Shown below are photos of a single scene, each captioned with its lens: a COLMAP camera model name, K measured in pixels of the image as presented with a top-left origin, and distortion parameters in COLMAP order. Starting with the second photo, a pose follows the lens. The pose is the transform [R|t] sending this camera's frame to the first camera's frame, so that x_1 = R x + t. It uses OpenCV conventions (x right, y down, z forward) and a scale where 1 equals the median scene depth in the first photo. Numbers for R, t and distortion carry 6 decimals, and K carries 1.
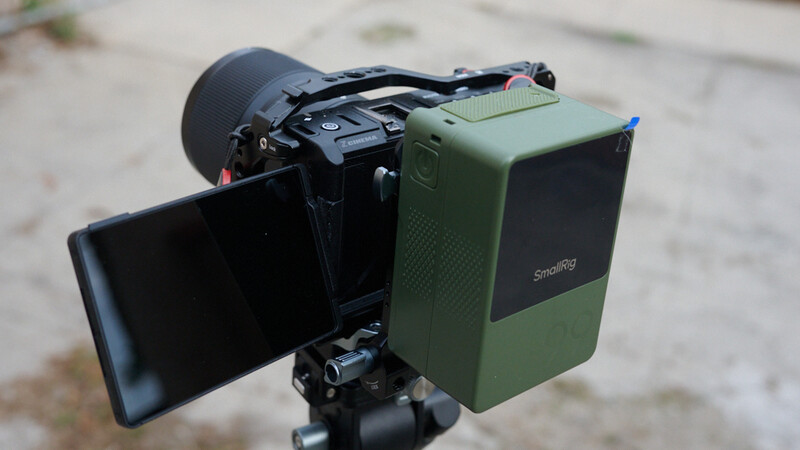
lens RADIAL K [[987.3, 0, 400.0], [0, 987.3, 225.0], [0, 0, 1]] dist [-0.026379, -0.011048]
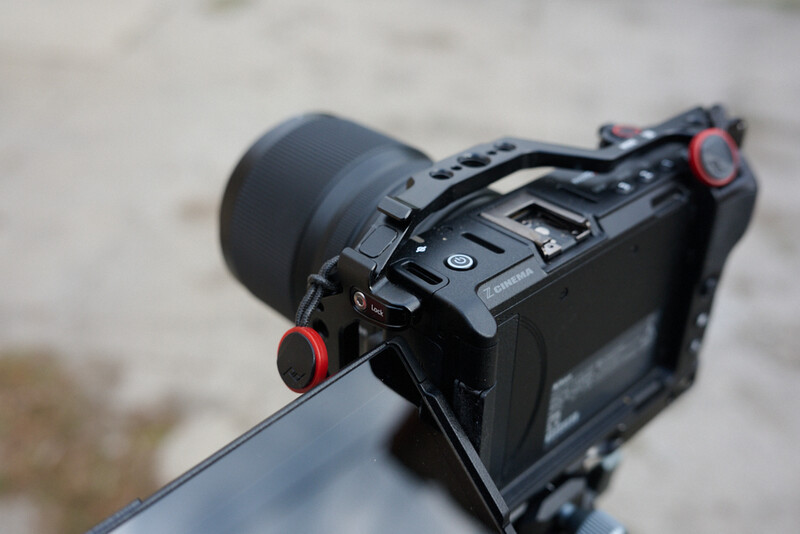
lens RADIAL K [[882.4, 0, 400.0], [0, 882.4, 267.0], [0, 0, 1]] dist [-0.004082, -0.001675]
pose [[0.996449, -0.082887, 0.014802, -0.116744], [0.080720, 0.990415, 0.112086, -0.161321], [-0.023950, -0.110493, 0.993588, 0.431134]]
